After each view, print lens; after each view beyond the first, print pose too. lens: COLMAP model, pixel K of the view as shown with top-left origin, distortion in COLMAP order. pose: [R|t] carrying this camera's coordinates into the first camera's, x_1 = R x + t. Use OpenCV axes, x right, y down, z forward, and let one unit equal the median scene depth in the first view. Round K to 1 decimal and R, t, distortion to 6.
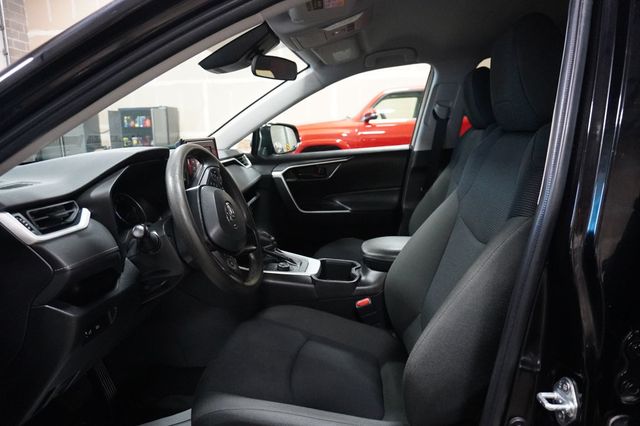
lens RADIAL K [[423.3, 0, 320.0], [0, 423.3, 213.0], [0, 0, 1]] dist [0.000155, -0.000341]
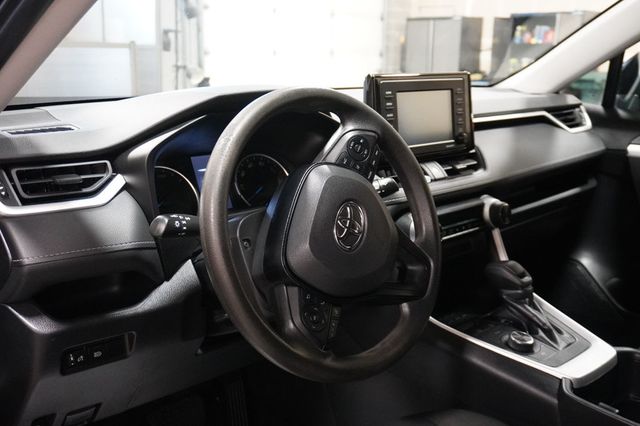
lens RADIAL K [[659.6, 0, 320.0], [0, 659.6, 213.0], [0, 0, 1]] dist [-0.003299, -0.005114]
pose [[0.740296, 0.193313, -0.643889, 0.197643], [-0.159746, 0.980916, 0.110834, -0.065792], [0.653027, 0.020808, 0.757049, 0.240554]]
